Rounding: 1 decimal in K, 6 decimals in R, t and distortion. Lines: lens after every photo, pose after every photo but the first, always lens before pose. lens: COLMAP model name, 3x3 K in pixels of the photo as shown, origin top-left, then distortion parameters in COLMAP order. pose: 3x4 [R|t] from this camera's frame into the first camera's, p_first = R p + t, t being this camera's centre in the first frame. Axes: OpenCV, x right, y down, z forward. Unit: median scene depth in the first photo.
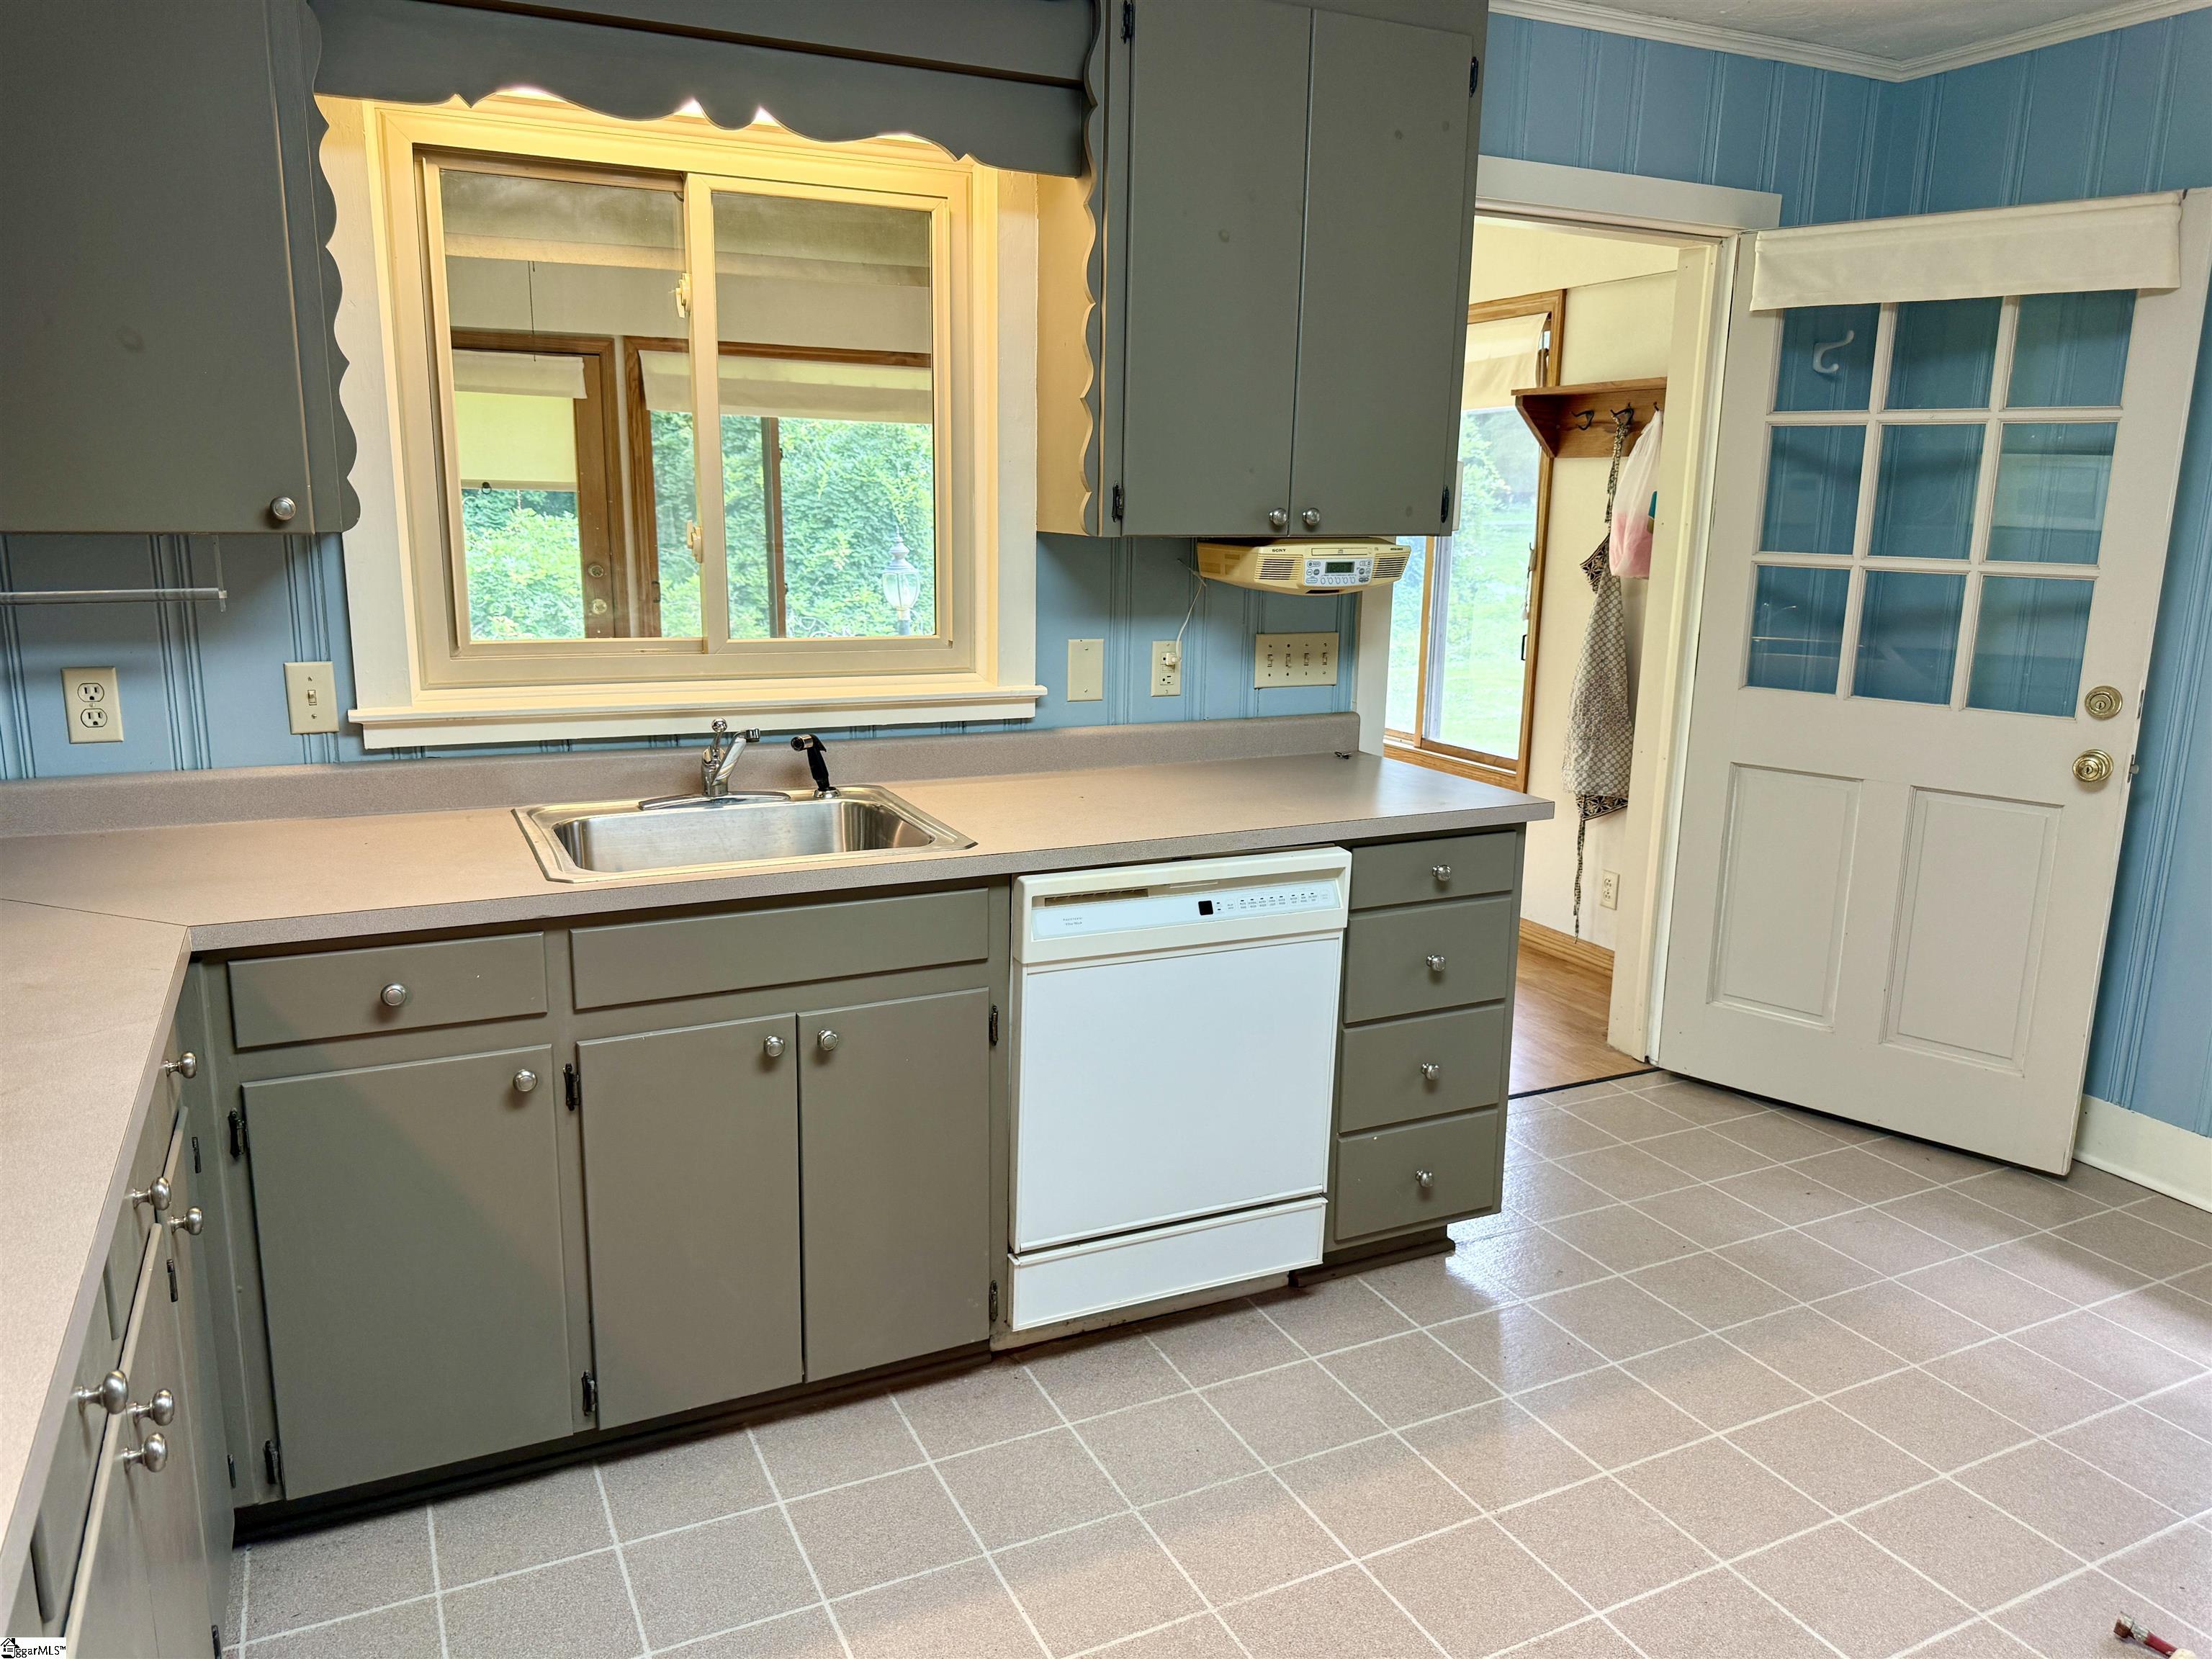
lens RADIAL K [[1591.9, 0, 1106.0], [0, 1591.9, 829.5], [0, 0, 1]] dist [0.055753, -0.000900]
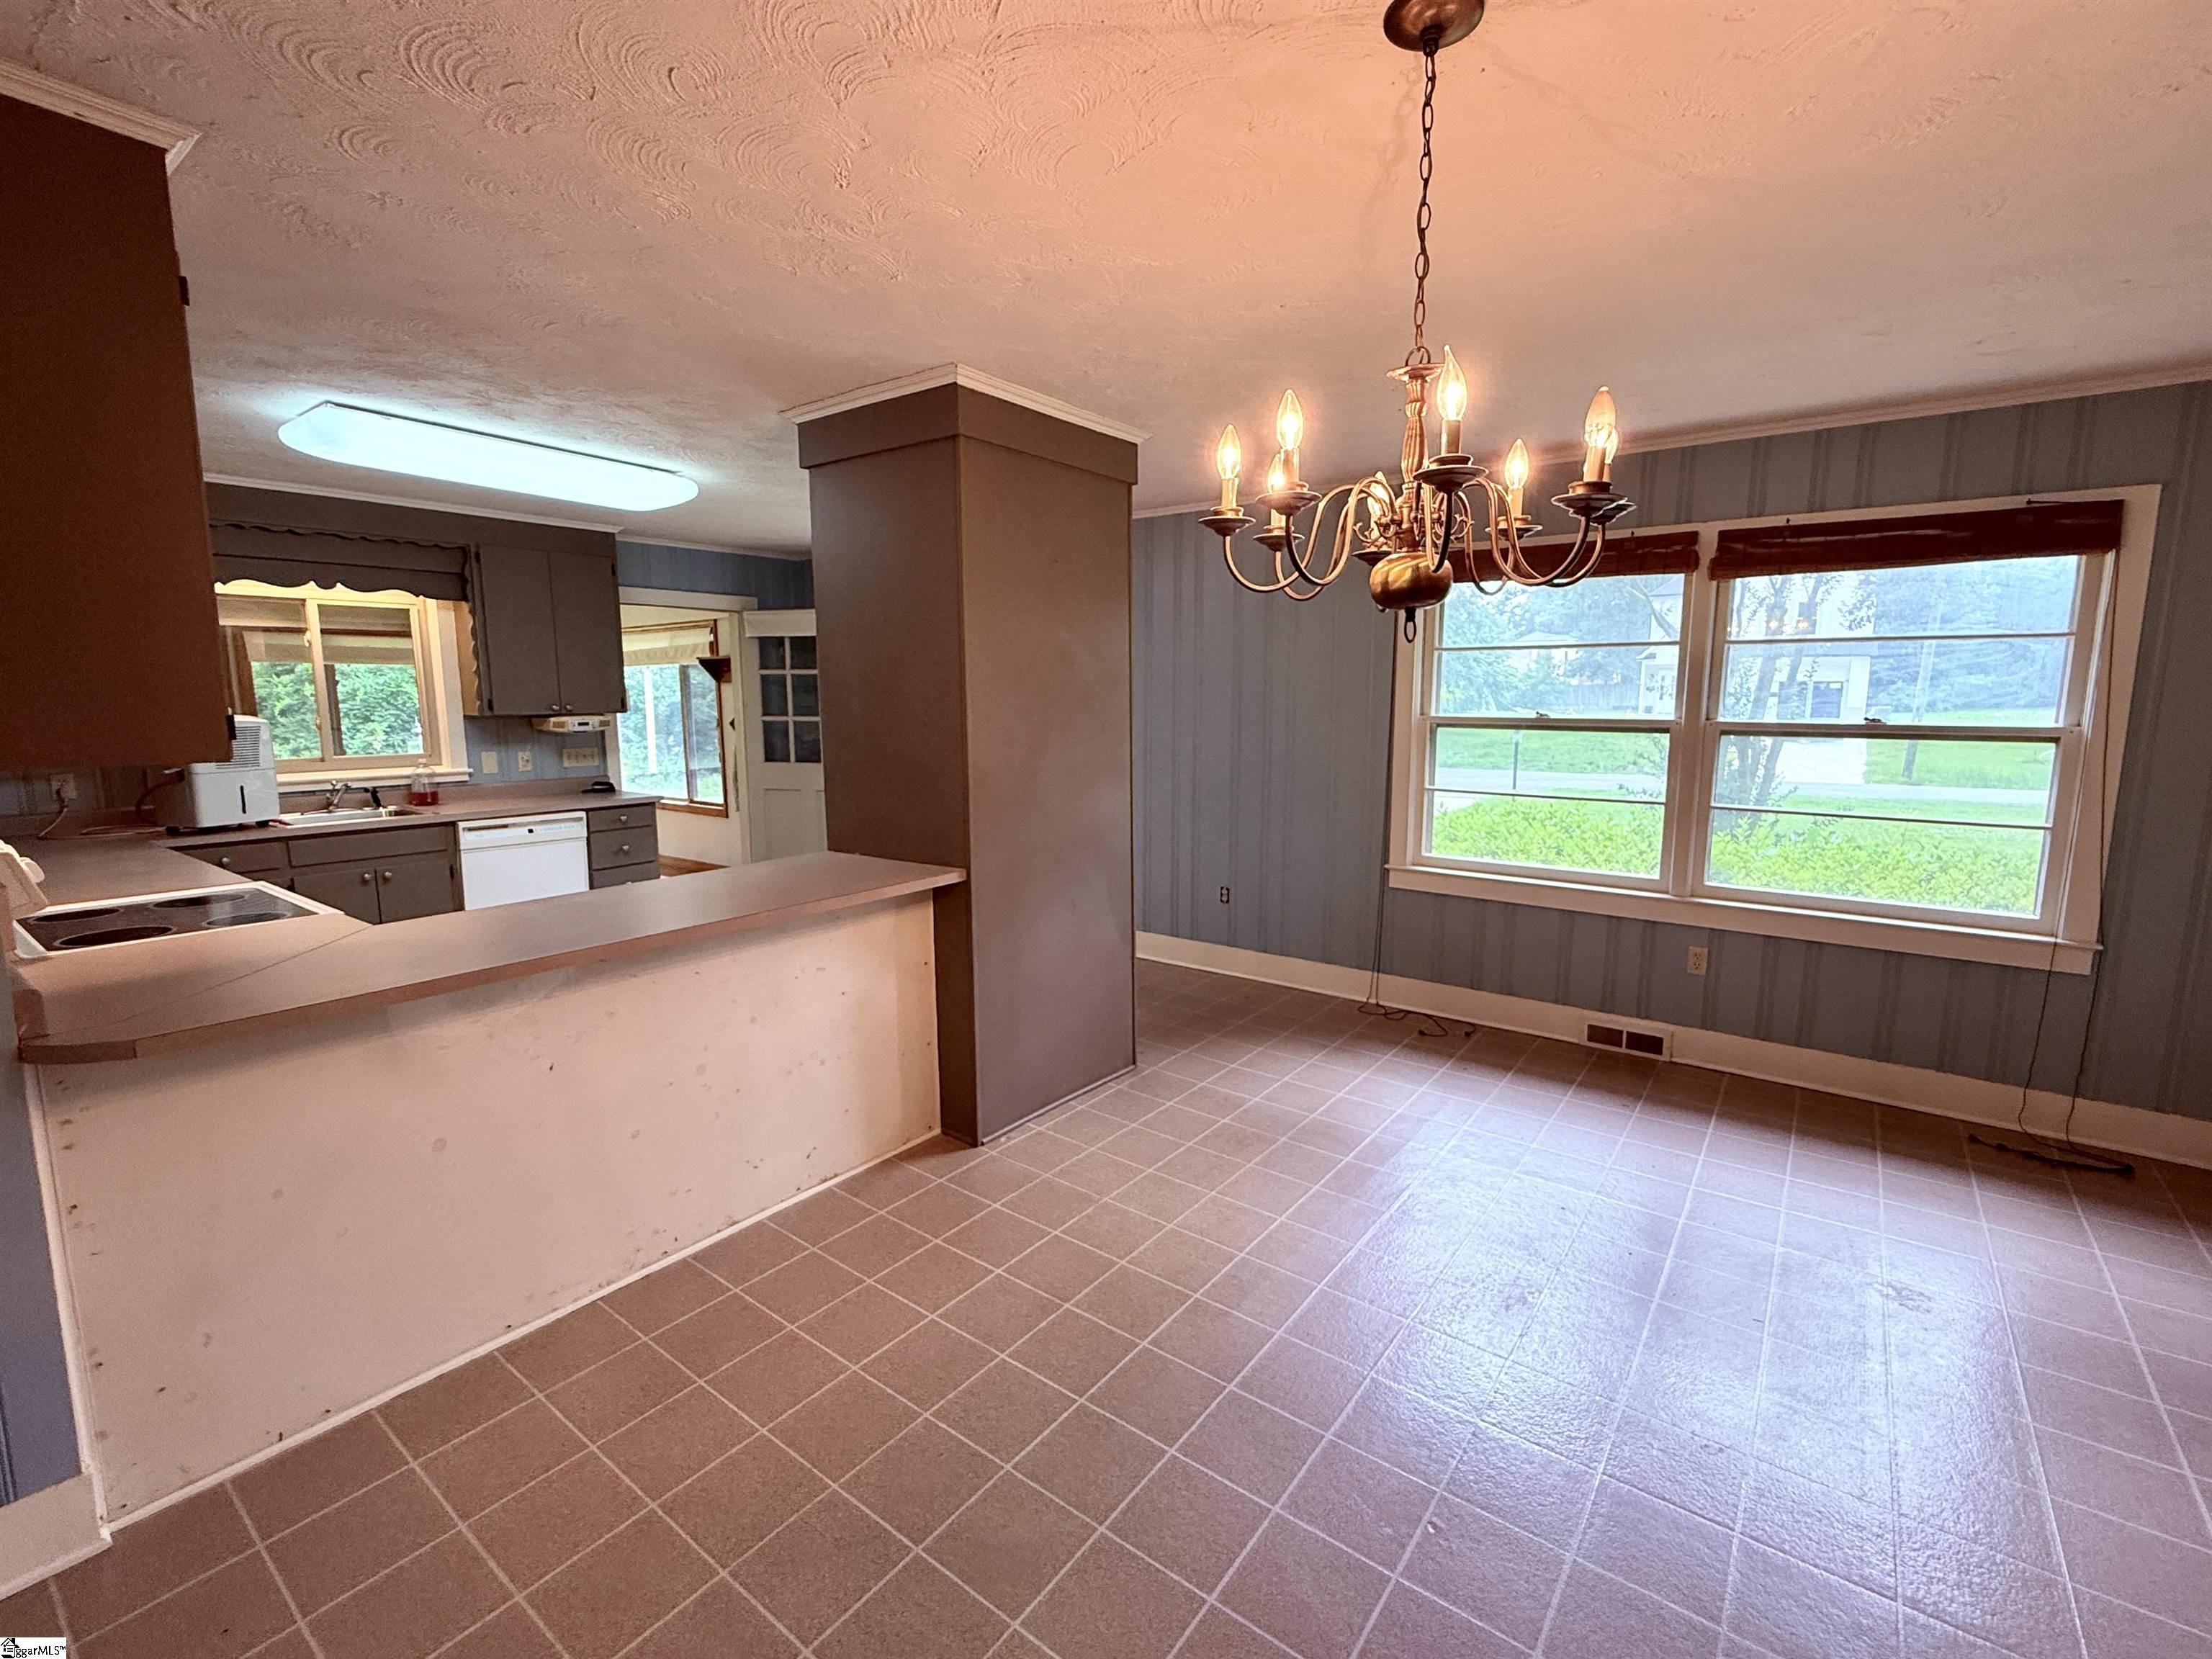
lens RADIAL K [[974.7, 0, 1111.9], [0, 974.7, 823.5], [0, 0, 1]] dist [0.001375, 0.000119]
pose [[0.885751, -0.079314, 0.457333, 0.153452], [0.111792, 0.992742, -0.044348, 0.191523], [-0.450496, 0.090407, 0.888189, -0.950016]]
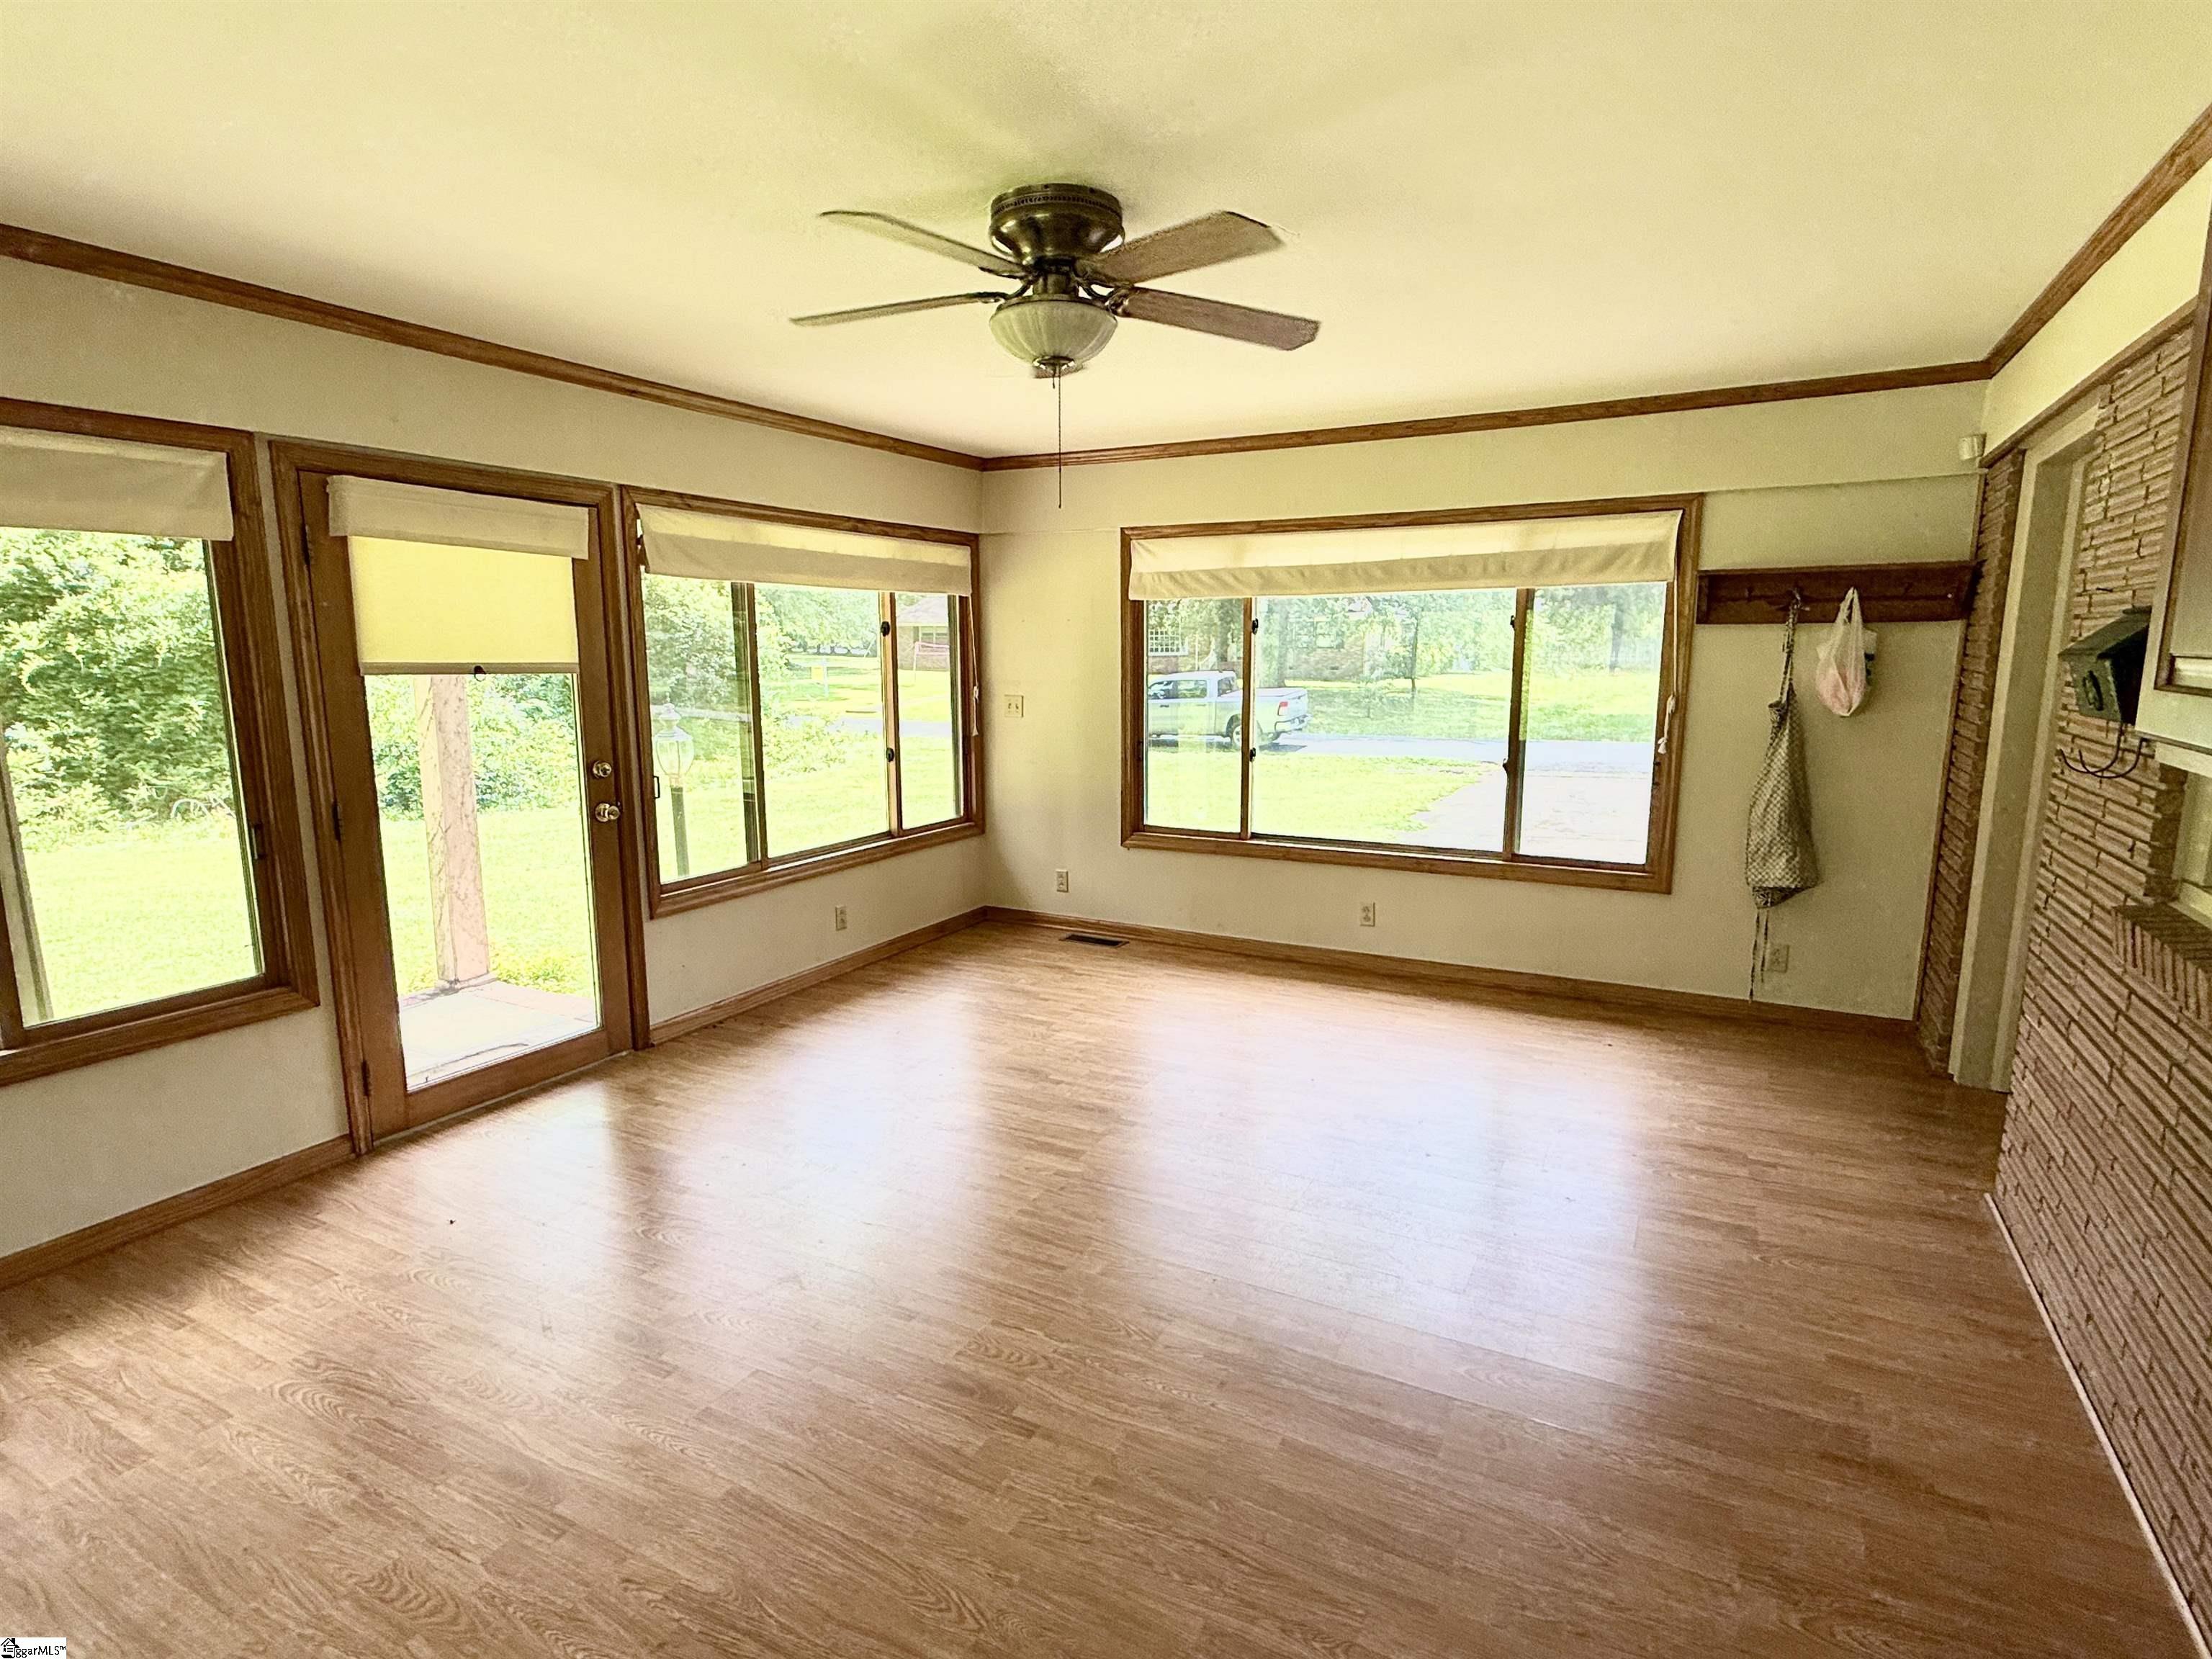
lens RADIAL K [[1167.7, 0, 1106.0], [0, 1167.7, 829.5], [0, 0, 1]] dist [-0.016735, -0.000522]
pose [[0.811409, -0.107010, 0.574599, -0.977800], [0.135120, 0.990809, -0.006285, -0.194646], [-0.568645, 0.082739, 0.818411, 0.798820]]
